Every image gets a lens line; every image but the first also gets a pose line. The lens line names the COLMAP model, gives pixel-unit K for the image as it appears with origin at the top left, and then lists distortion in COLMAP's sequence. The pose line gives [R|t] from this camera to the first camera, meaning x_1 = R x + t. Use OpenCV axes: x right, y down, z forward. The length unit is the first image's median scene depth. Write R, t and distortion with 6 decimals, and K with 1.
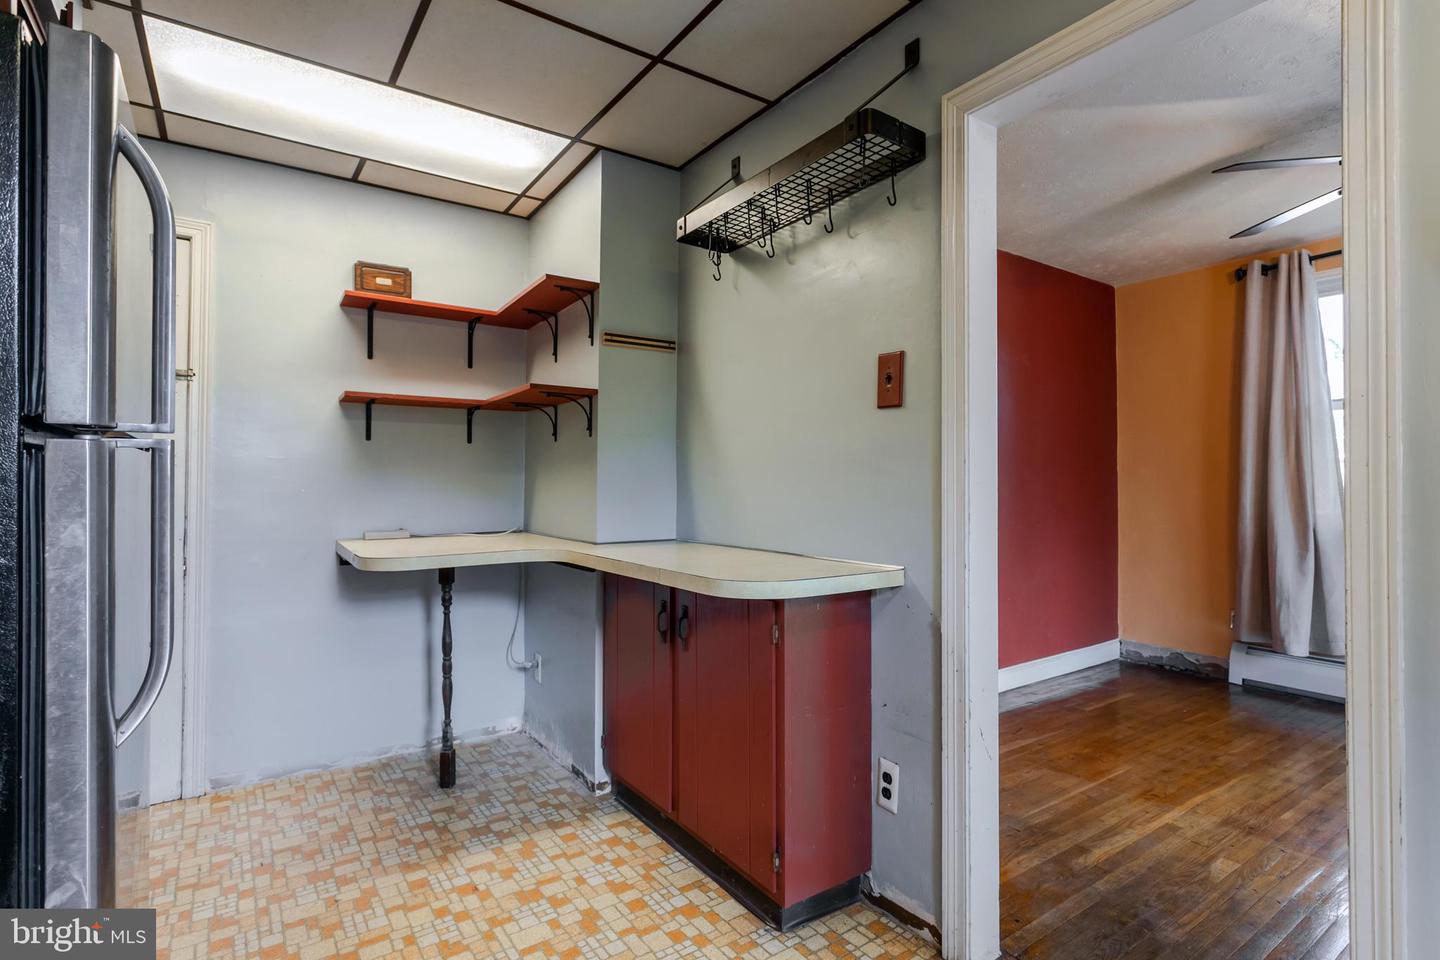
lens RADIAL K [[736.0, 0, 720.0], [0, 736.0, 480.0], [0, 0, 1]] dist [0.003447, 0.000733]
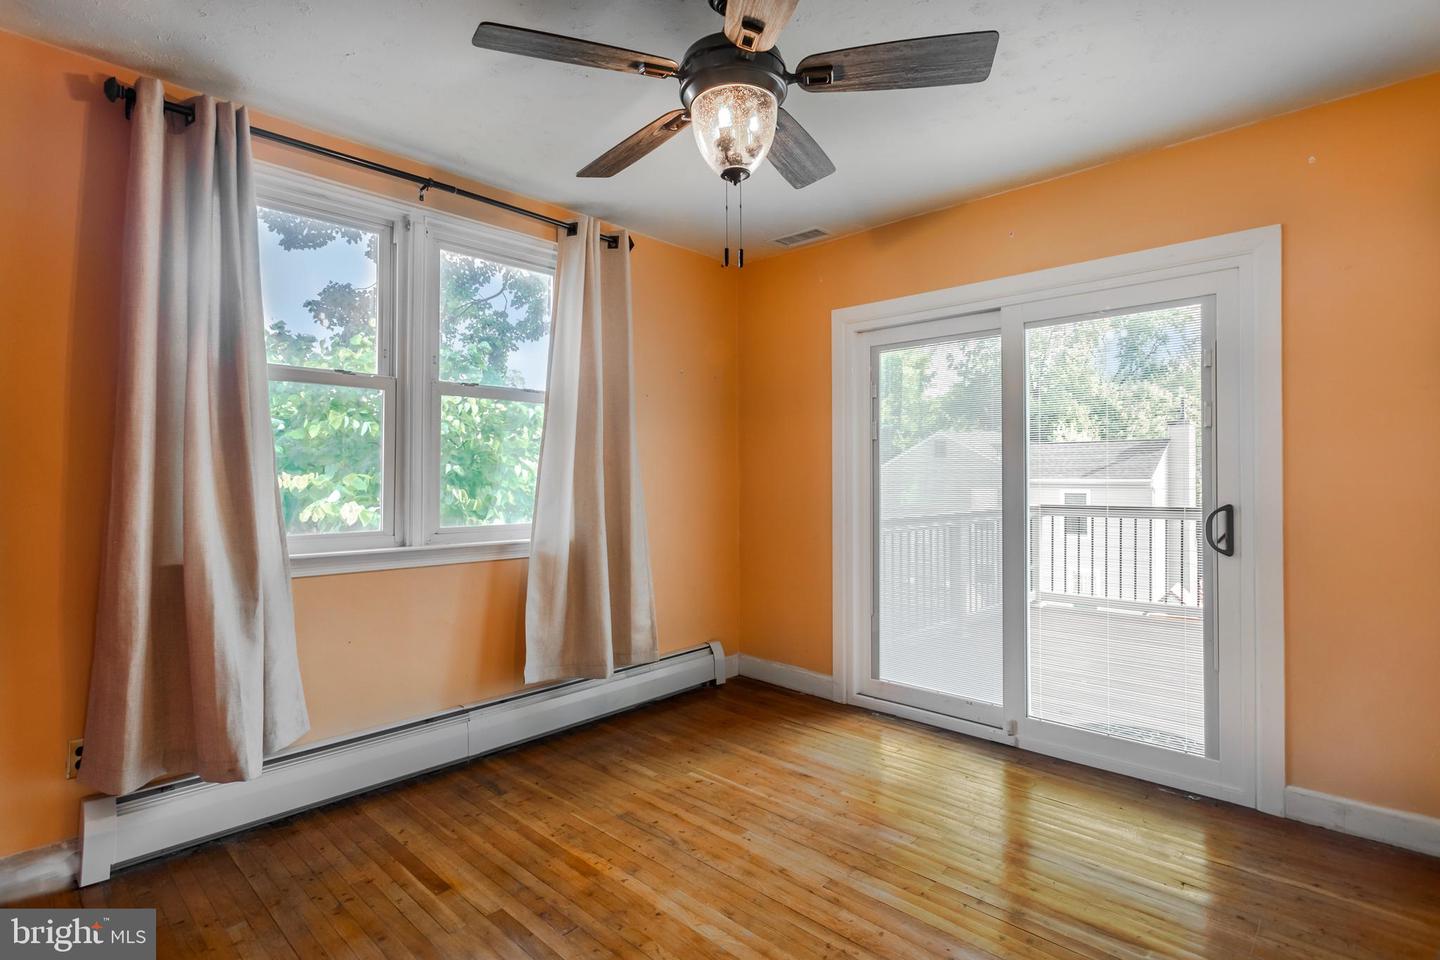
lens RADIAL K [[681.0, 0, 720.0], [0, 681.0, 480.0], [0, 0, 1]] dist [0.004213, 0.000262]
pose [[-0.196547, -0.005922, 0.980476, 0.158832], [-0.006881, 0.999965, 0.004660, -0.010619], [-0.980470, -0.005830, -0.196581, 0.730897]]
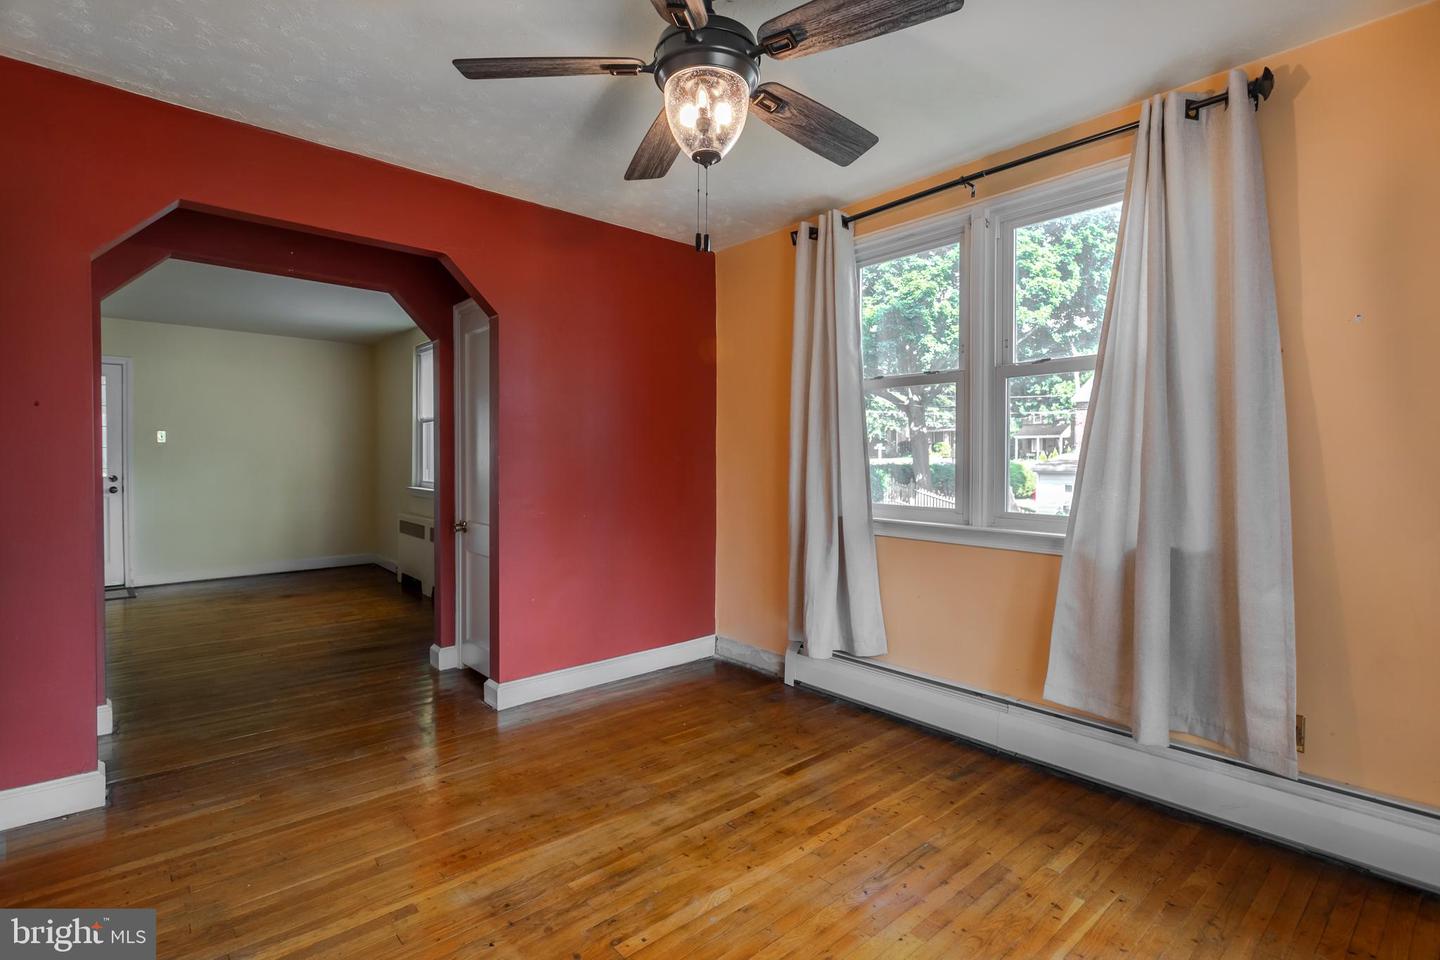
lens RADIAL K [[715.0, 0, 734.8], [0, 715.0, 472.5], [0, 0, 1]] dist [0.005791, 0.000796]
pose [[0.993320, 0.000818, 0.115386, 0.573533], [-0.003632, 0.999701, 0.024180, -0.012701], [-0.115332, -0.024437, 0.993026, 0.135801]]
